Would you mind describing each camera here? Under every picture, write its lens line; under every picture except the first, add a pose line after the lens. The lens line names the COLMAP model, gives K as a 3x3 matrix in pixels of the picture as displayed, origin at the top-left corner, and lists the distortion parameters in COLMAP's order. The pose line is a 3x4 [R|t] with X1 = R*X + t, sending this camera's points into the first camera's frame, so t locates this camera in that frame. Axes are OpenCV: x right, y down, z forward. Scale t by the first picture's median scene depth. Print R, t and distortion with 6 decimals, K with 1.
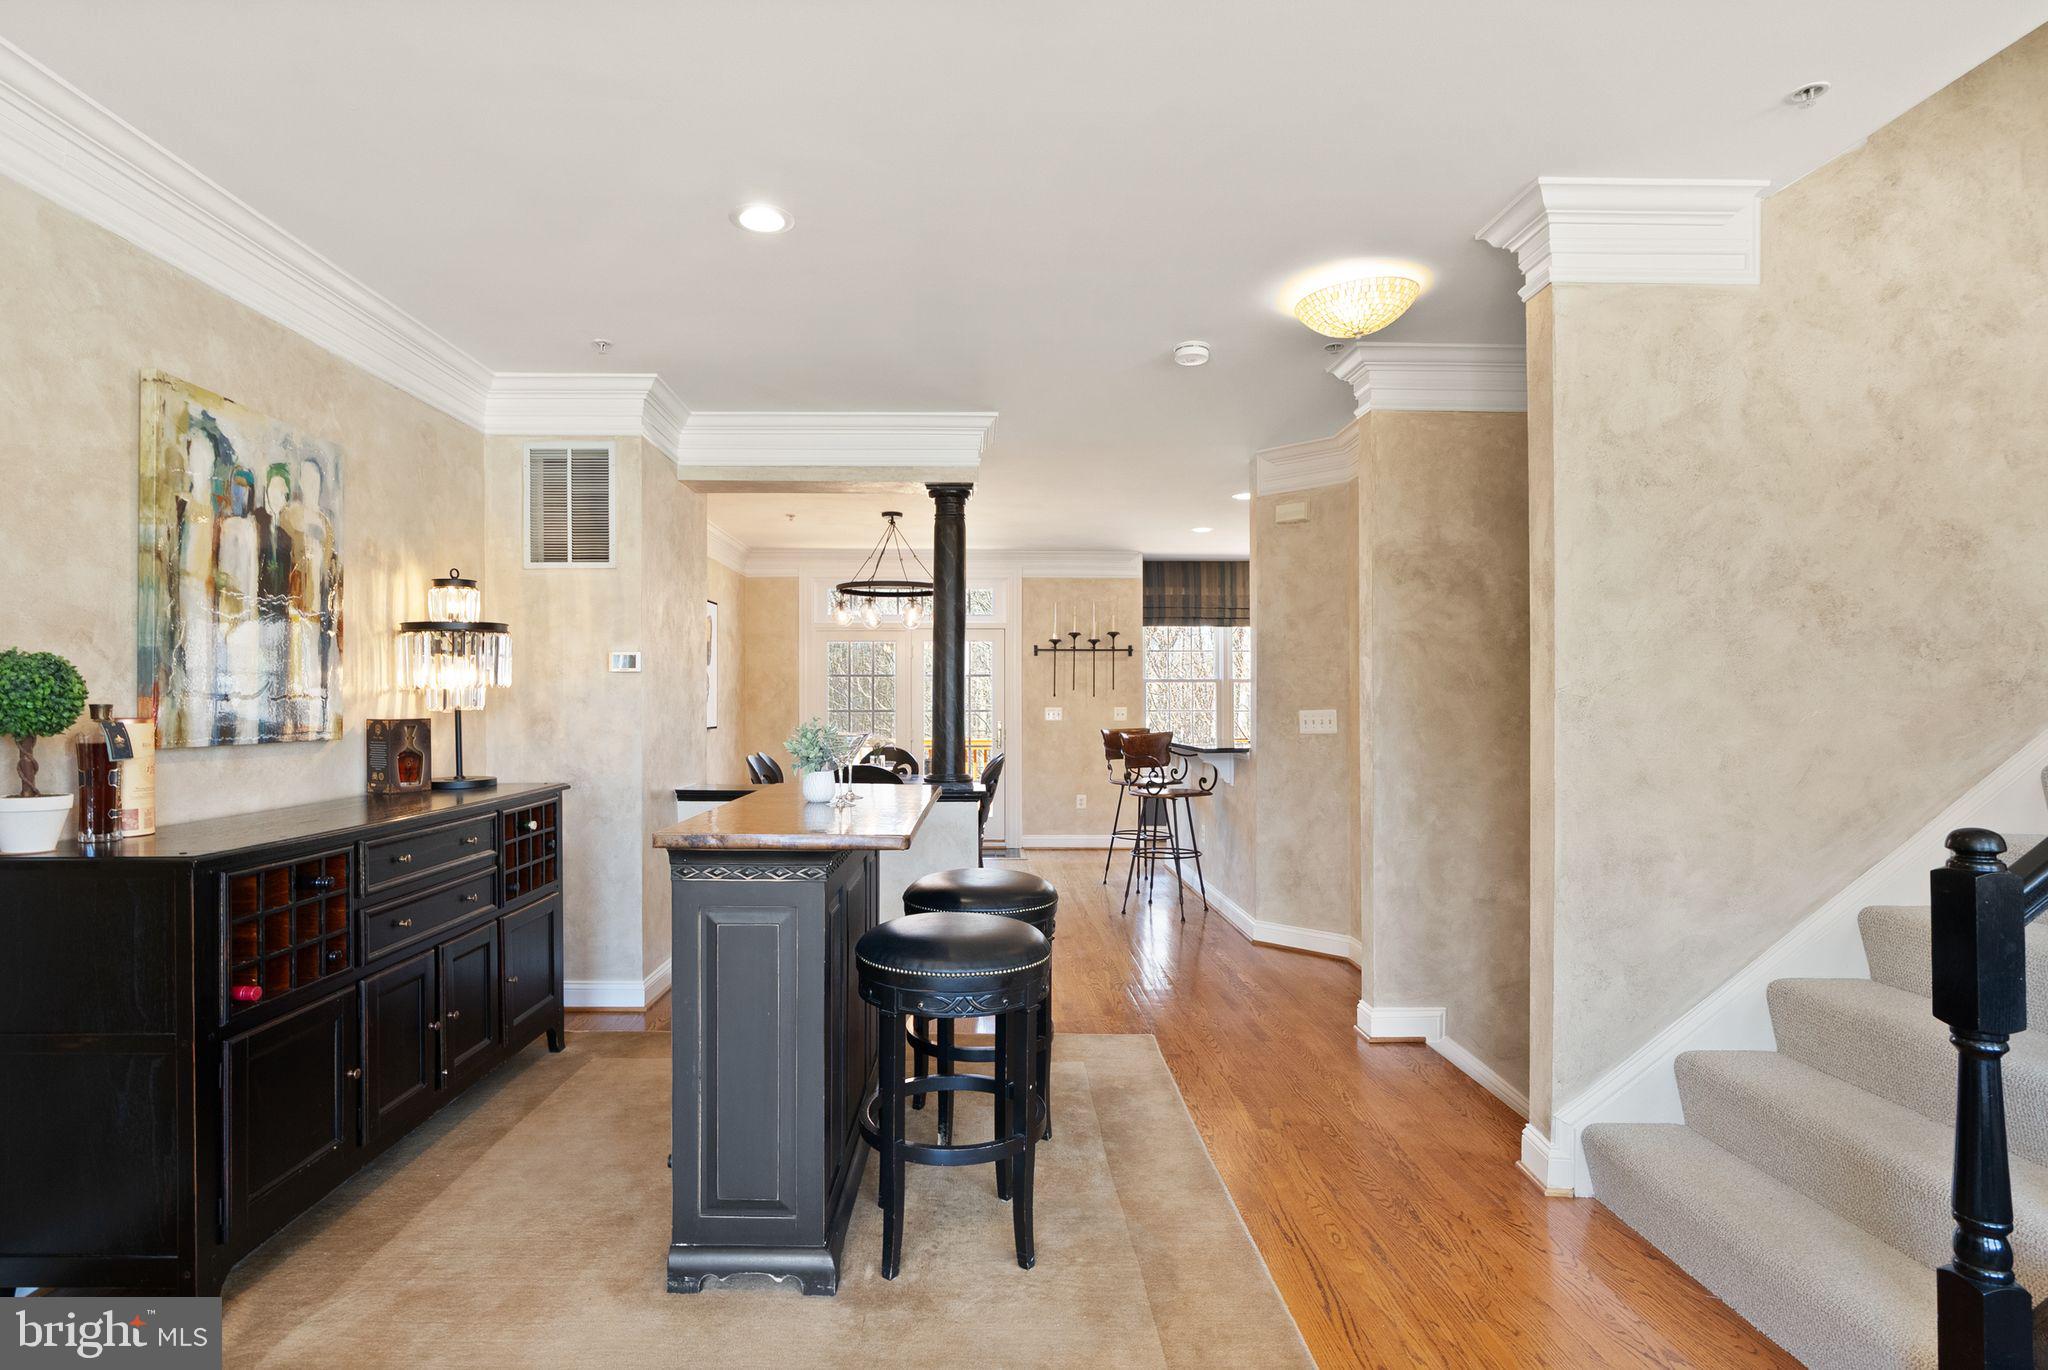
lens RADIAL K [[955.8, 0, 1017.3], [0, 955.8, 687.2], [0, 0, 1]] dist [-0.001965, 0.000457]
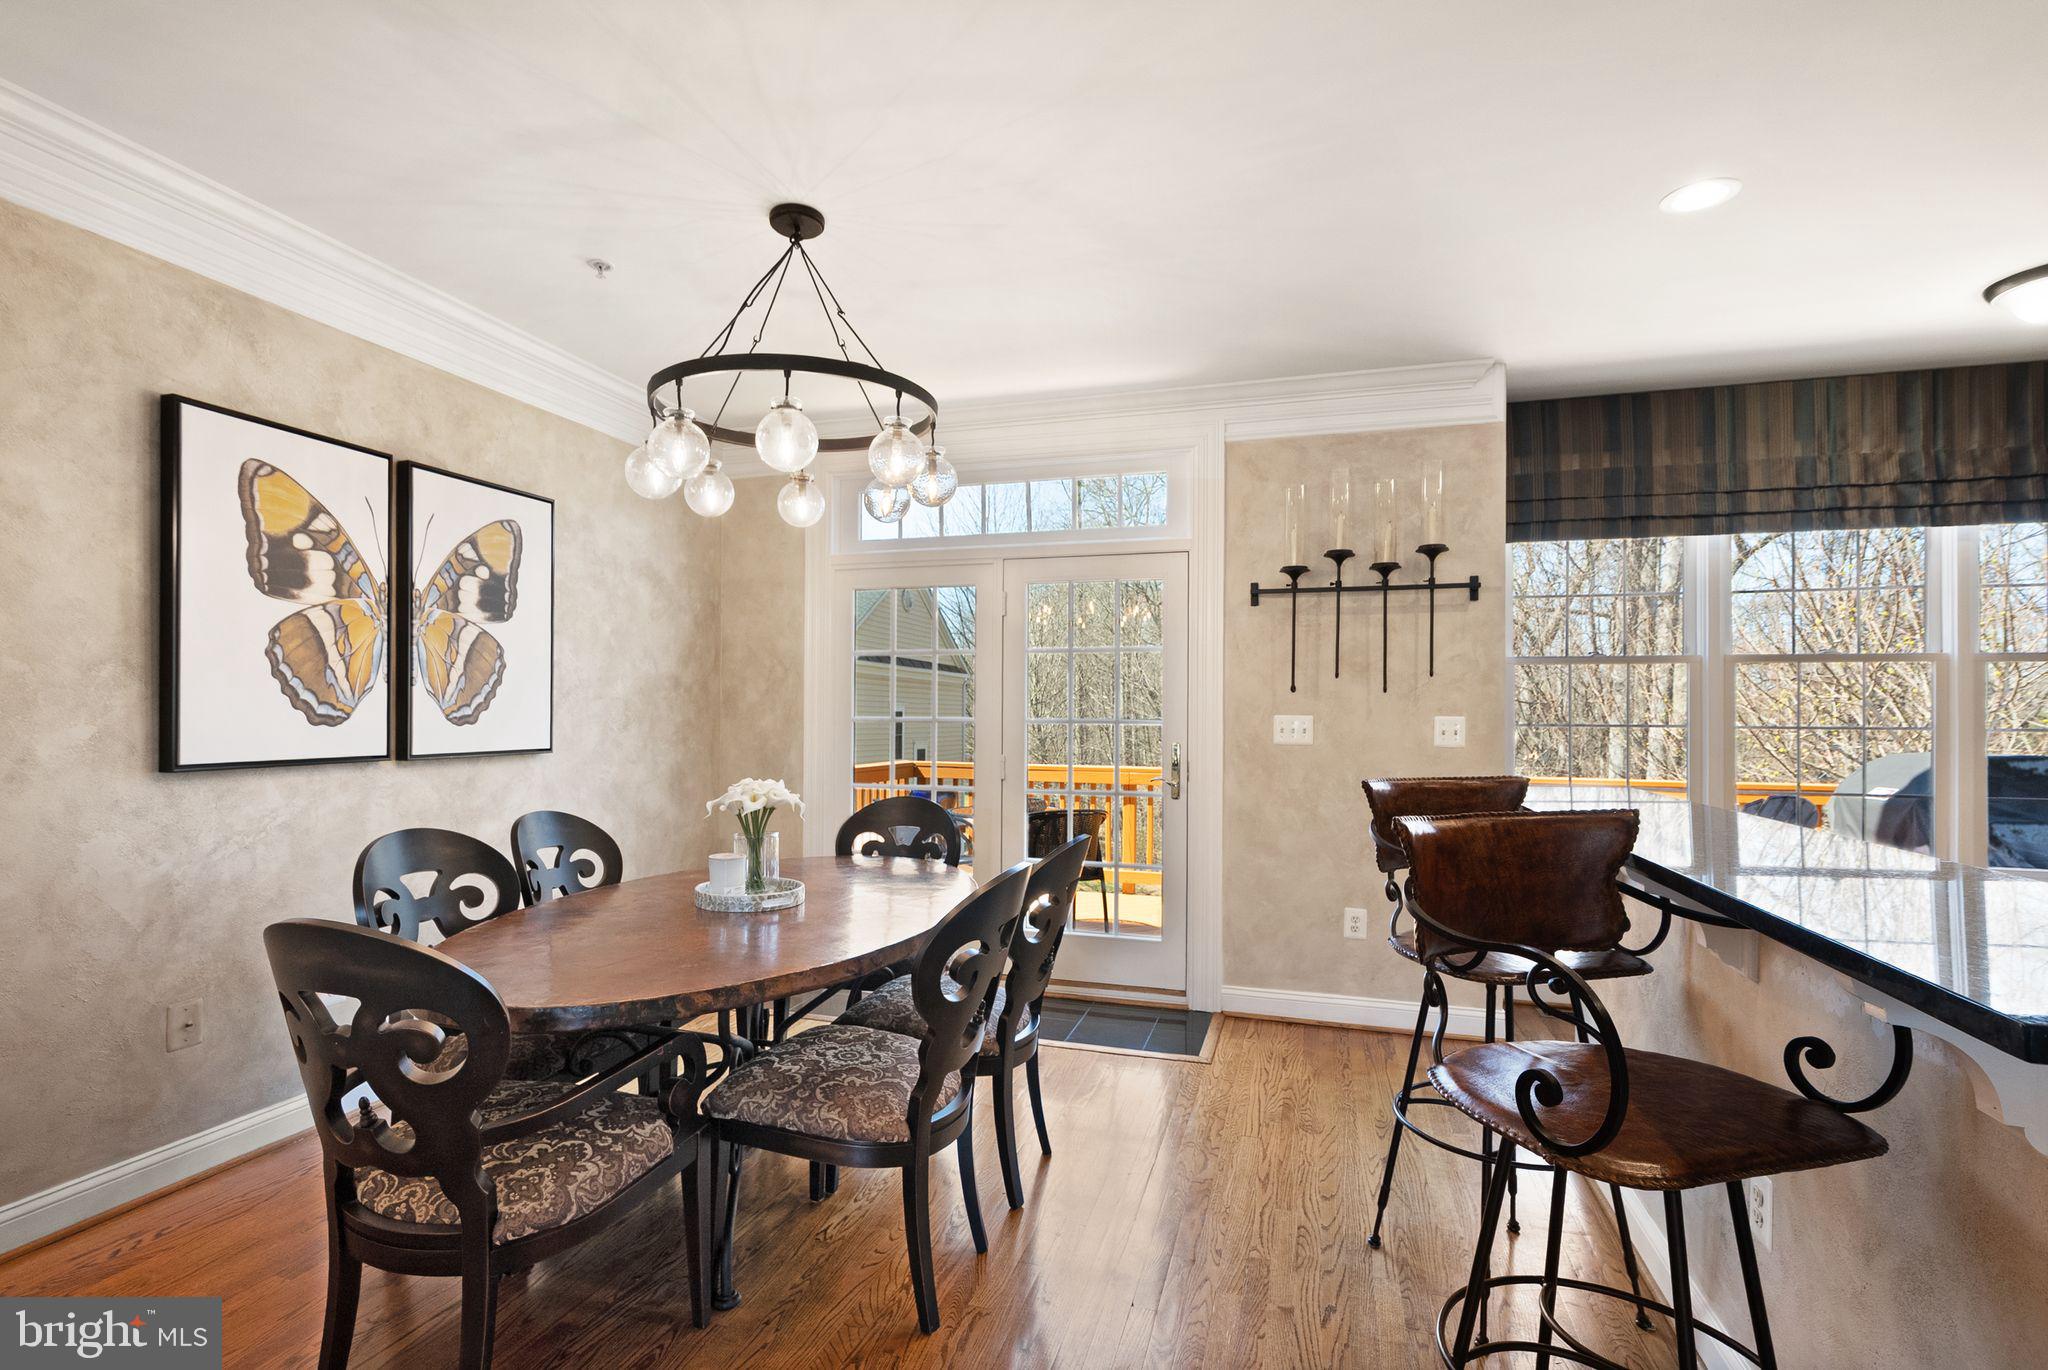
lens RADIAL K [[971.1, 0, 1026.8], [0, 971.1, 700.9], [0, 0, 1]] dist [-0.000454, 0.000259]
pose [[0.945570, 0.002646, -0.325409, 0.163425], [-0.002823, 0.999996, -0.000070, 0.033862], [0.325407, 0.000985, 0.945573, 1.209561]]
